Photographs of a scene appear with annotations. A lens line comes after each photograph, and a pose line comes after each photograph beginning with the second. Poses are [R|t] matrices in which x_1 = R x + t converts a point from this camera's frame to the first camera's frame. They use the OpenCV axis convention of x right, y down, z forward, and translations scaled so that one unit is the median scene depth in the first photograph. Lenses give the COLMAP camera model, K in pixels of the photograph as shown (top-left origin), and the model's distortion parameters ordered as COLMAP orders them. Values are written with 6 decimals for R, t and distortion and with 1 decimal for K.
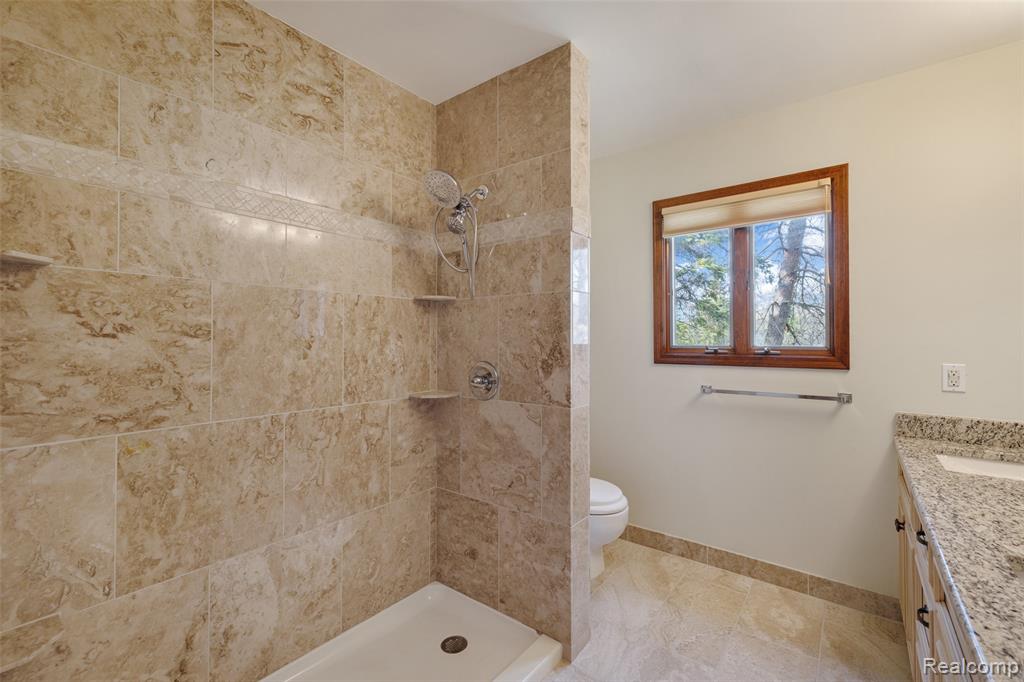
lens RADIAL K [[436.8, 0, 518.3], [0, 436.8, 337.2], [0, 0, 1]] dist [0.001683, -0.000611]
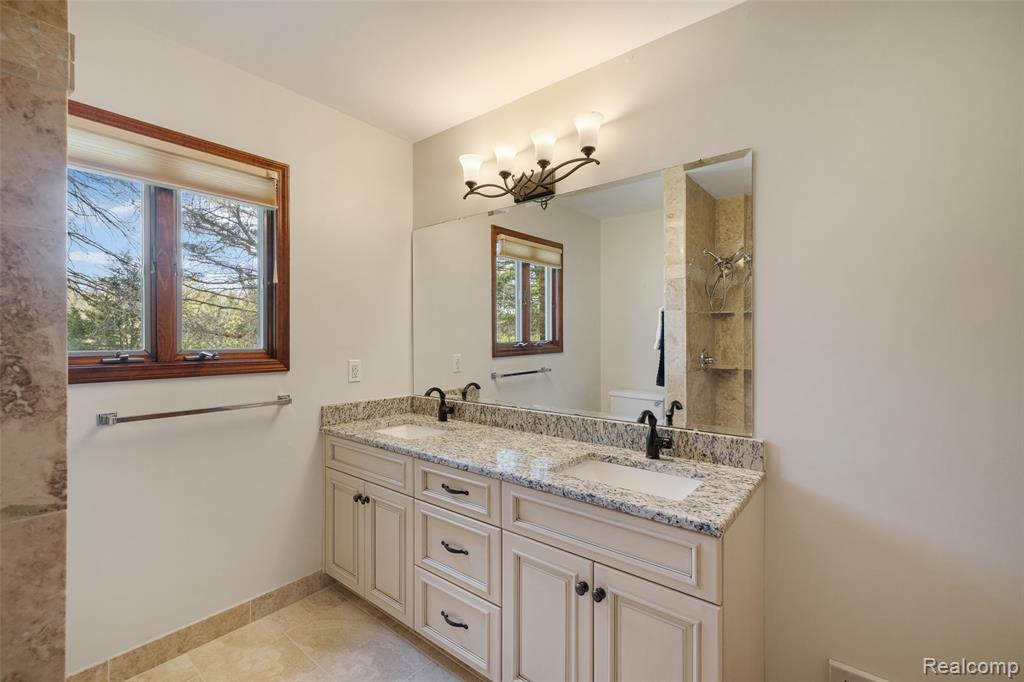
lens RADIAL K [[436.8, 0, 516.9], [0, 436.8, 340.0], [0, 0, 1]] dist [0.001683, -0.000611]
pose [[0.026419, -0.004838, 0.999639, -0.233545], [-0.005575, 0.999972, 0.004987, -0.004859], [-0.999635, -0.005705, 0.026391, 0.443578]]
